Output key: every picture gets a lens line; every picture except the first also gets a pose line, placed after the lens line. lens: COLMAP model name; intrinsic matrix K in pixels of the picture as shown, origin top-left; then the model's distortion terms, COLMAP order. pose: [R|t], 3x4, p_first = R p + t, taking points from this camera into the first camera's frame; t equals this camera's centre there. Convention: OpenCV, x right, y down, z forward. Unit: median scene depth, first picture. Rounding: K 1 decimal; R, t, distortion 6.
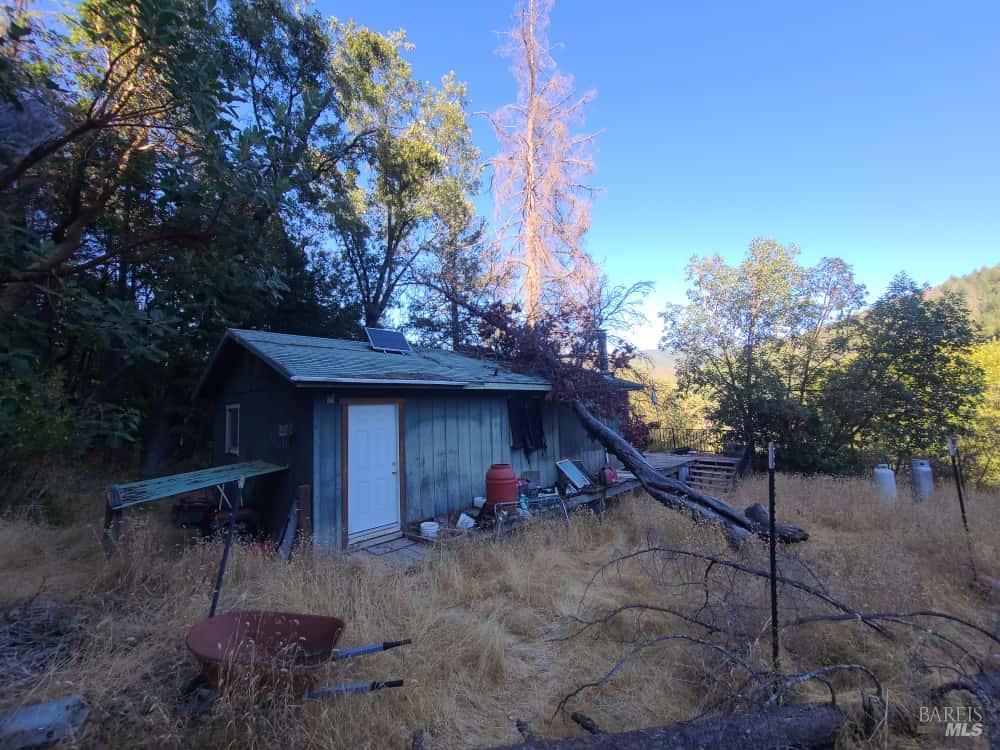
lens RADIAL K [[415.2, 0, 500.0], [0, 415.2, 375.0], [0, 0, 1]] dist [0.000970, -0.000316]
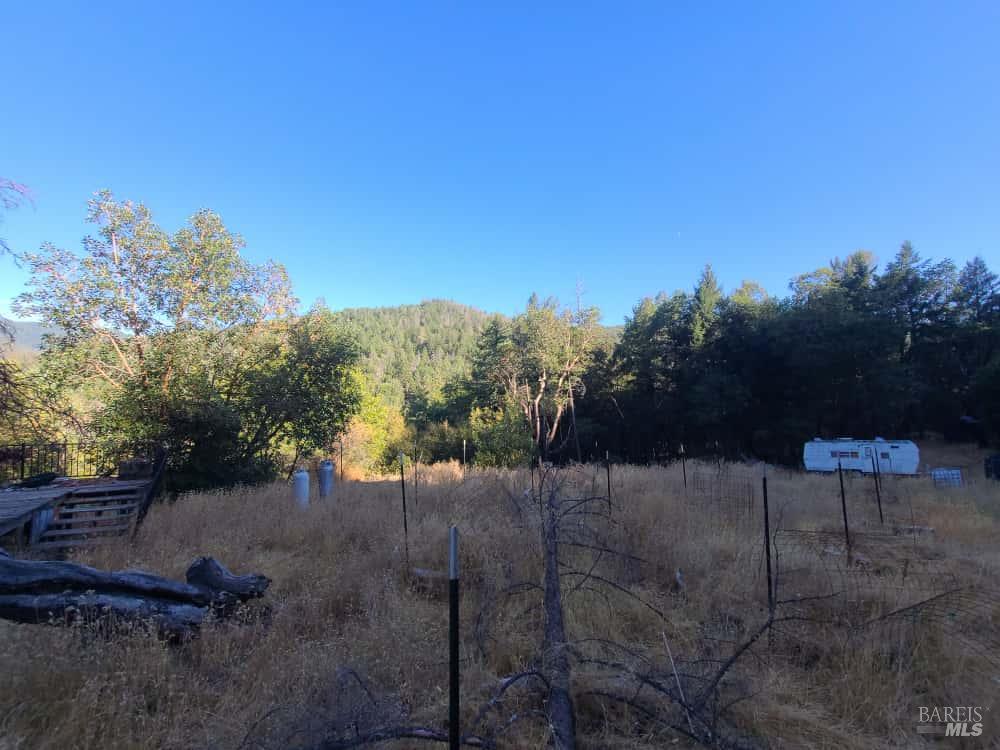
lens RADIAL K [[415.2, 0, 500.0], [0, 415.2, 375.0], [0, 0, 1]] dist [0.000970, -0.000316]
pose [[0.294459, 0.087400, 0.951659, 0.034403], [-0.092588, 0.993734, -0.062616, -0.001782], [-0.951168, -0.069675, 0.300706, 0.179286]]
